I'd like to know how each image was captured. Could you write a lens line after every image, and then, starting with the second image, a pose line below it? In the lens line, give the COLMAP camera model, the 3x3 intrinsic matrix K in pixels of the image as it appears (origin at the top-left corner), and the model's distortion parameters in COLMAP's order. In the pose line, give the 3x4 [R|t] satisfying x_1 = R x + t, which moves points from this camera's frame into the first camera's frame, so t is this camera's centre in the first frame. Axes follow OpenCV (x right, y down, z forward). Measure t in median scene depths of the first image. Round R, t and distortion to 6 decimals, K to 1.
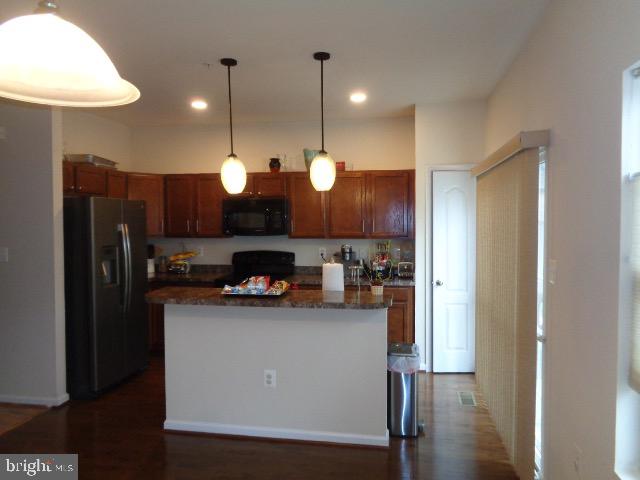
lens RADIAL K [[481.1, 0, 320.0], [0, 481.1, 240.0], [0, 0, 1]] dist [0.000586, -0.000296]
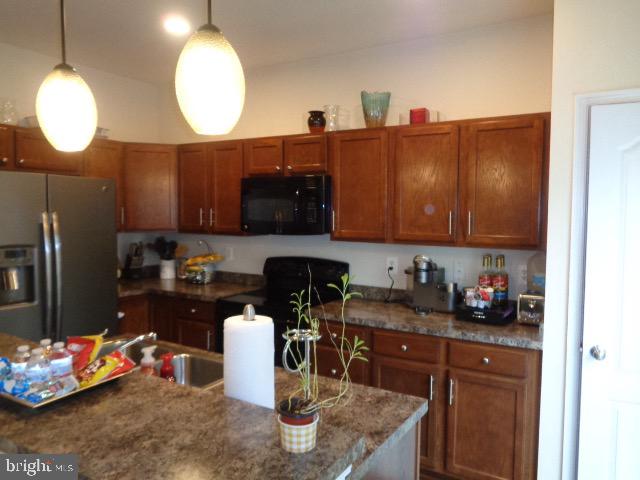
lens RADIAL K [[481.1, 0, 320.0], [0, 481.1, 240.0], [0, 0, 1]] dist [0.000586, -0.000296]
pose [[0.930776, 0.035191, -0.363893, 0.147346], [-0.028719, 0.999319, 0.023183, -0.017878], [0.364460, -0.011128, 0.931152, 0.429847]]
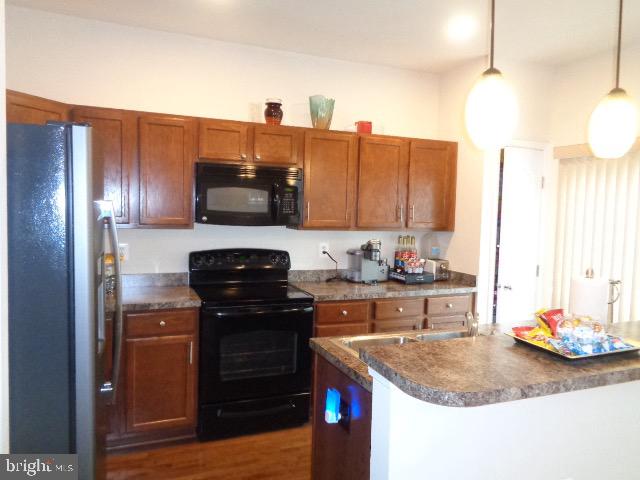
lens RADIAL K [[481.1, 0, 320.0], [0, 481.1, 240.0], [0, 0, 1]] dist [0.000586, -0.000296]
pose [[0.844509, -0.011075, 0.535426, -0.395451], [-0.007171, 0.999463, 0.031985, -0.010894], [-0.535493, -0.030852, 0.843976, 0.437845]]
